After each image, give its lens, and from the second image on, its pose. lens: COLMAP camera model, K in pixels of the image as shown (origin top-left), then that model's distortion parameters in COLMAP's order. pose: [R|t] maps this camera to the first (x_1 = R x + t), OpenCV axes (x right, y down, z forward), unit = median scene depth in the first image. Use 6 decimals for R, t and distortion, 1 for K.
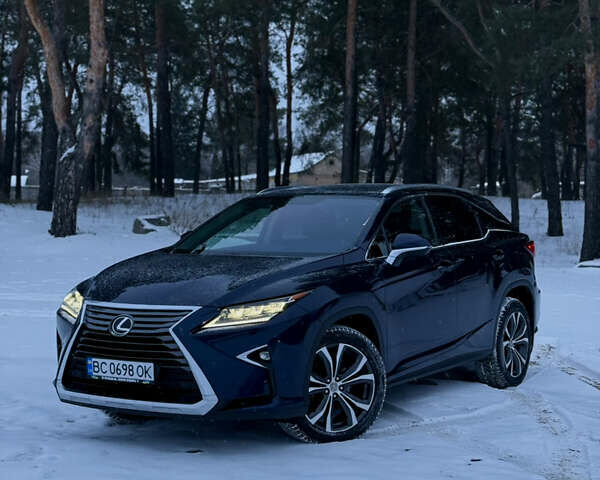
lens RADIAL K [[1109.0, 0, 294.8], [0, 1109.0, 247.8], [0, 0, 1]] dist [0.124103, 0.000000]
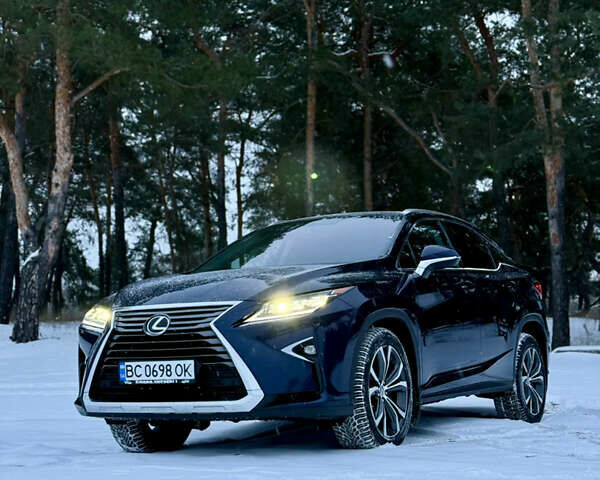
lens RADIAL K [[1109.0, 0, 304.8], [0, 1109.0, 233.9], [0, 0, 1]] dist [0.124103, 0.000000]
pose [[0.997635, -0.017117, 0.066570, -0.085790], [0.026524, 0.989352, -0.143106, 0.124232], [-0.063411, 0.144533, 0.987466, 0.034111]]
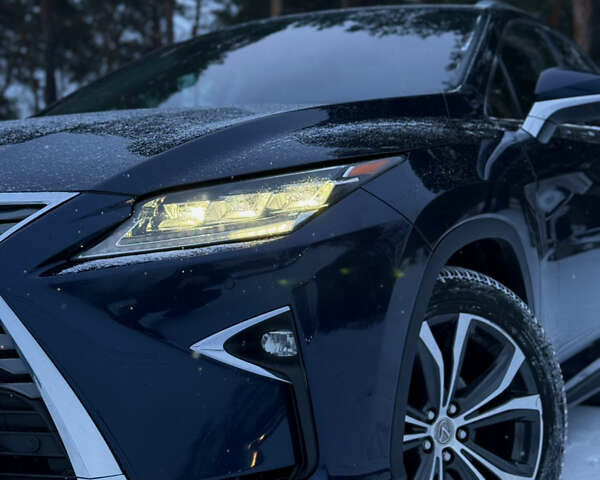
lens RADIAL K [[1109.0, 0, 300.5], [0, 1109.0, 246.3], [0, 0, 1]] dist [0.124103, 0.000000]
pose [[0.995351, -0.009915, 0.095797, -0.046749], [0.012193, 0.999656, -0.023220, 0.070497], [-0.095534, 0.024280, 0.995130, 0.625920]]
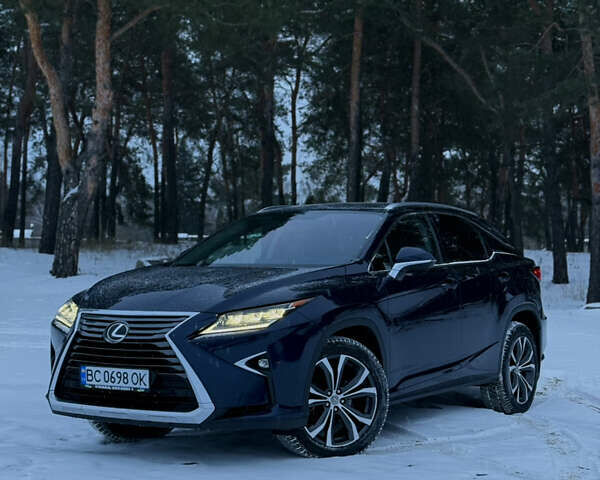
lens RADIAL K [[1109.0, 0, 296.9], [0, 1109.0, 242.1], [0, 0, 1]] dist [0.124103, 0.000000]
pose [[0.999971, 0.007220, -0.002220, 0.003240], [-0.007336, 0.998296, -0.057895, 0.043503], [0.001799, 0.057910, 0.998320, 0.023149]]
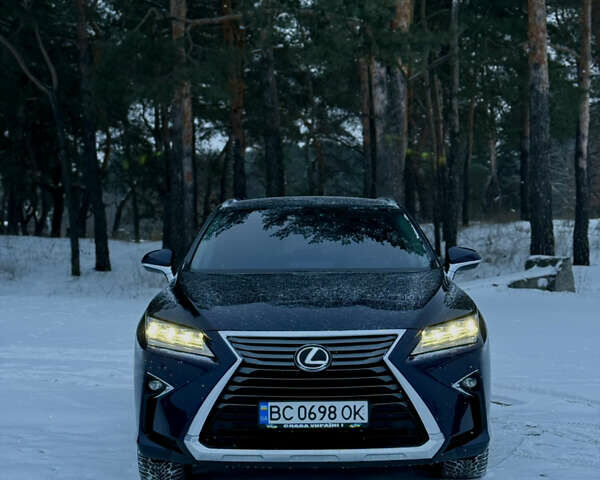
lens RADIAL K [[1109.0, 0, 299.0], [0, 1109.0, 241.7], [0, 0, 1]] dist [0.124103, 0.000000]
pose [[0.842850, -0.003570, 0.538137, -0.557475], [0.027033, 0.998996, -0.035713, 0.013444], [-0.537469, 0.044648, 0.842101, 0.305557]]
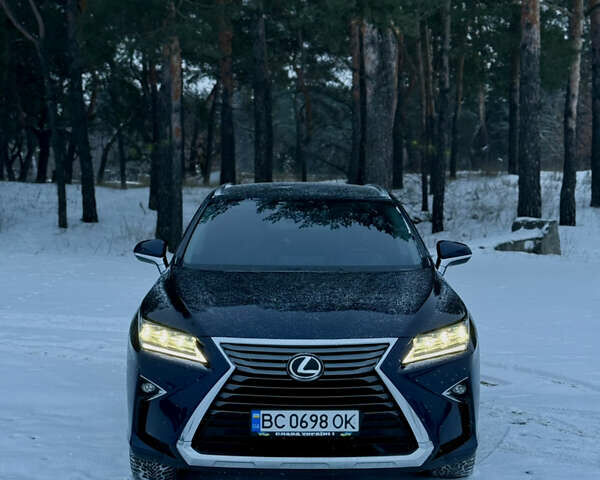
lens RADIAL K [[1109.0, 0, 299.4], [0, 1109.0, 239.9], [0, 0, 1]] dist [0.124103, 0.000000]
pose [[0.835850, -0.020169, 0.548587, -0.563132], [0.012998, 0.999772, 0.016952, -0.034302], [-0.548804, -0.007038, 0.835921, 0.305633]]
